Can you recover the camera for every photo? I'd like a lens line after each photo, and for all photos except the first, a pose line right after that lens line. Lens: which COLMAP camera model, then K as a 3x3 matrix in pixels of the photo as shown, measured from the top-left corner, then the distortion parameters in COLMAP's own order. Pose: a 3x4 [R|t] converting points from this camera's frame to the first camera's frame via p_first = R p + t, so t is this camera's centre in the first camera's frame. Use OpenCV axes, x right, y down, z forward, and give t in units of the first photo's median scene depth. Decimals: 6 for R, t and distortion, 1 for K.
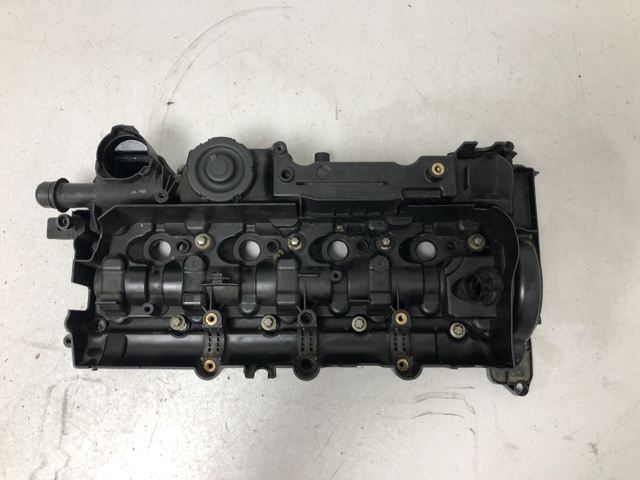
lens RADIAL K [[524.6, 0, 319.0], [0, 524.6, 242.8], [0, 0, 1]] dist [0.019234, -0.023138]
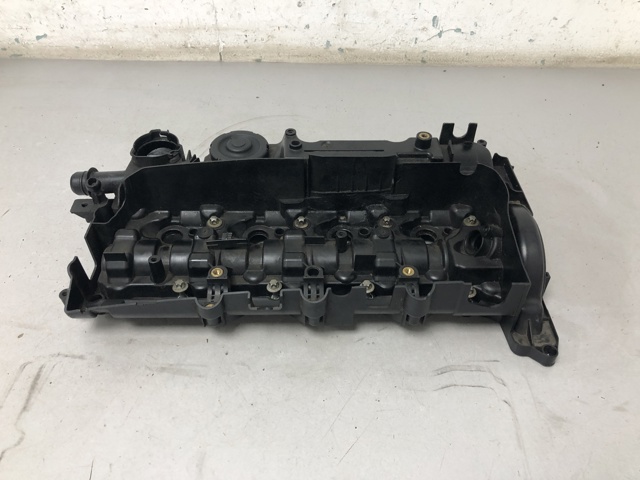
lens RADIAL K [[524.6, 0, 318.6], [0, 524.6, 242.0], [0, 0, 1]] dist [0.019234, -0.023138]
pose [[0.999861, -0.005396, 0.015751, -0.027916], [0.013562, 0.812734, -0.582477, 0.656136], [-0.009659, 0.582610, 0.812695, 0.157996]]
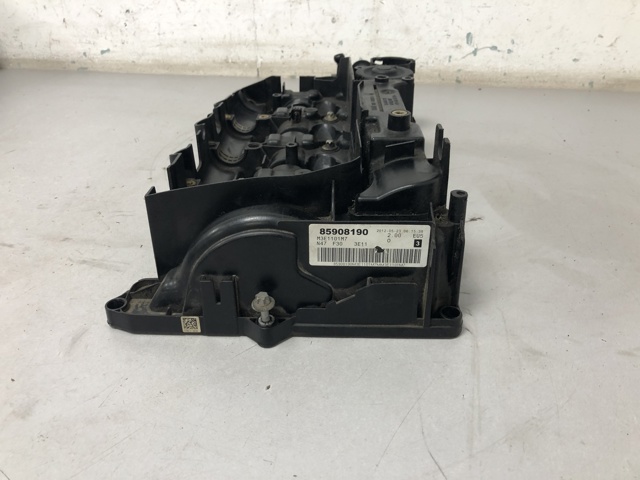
lens RADIAL K [[524.6, 0, 313.5], [0, 524.6, 240.0], [0, 0, 1]] dist [0.019234, -0.023138]
pose [[0.983213, 0.072646, -0.167376, 0.207089], [-0.174533, 0.641926, -0.746639, 0.834046], [0.053202, 0.763318, 0.643829, 0.488317]]
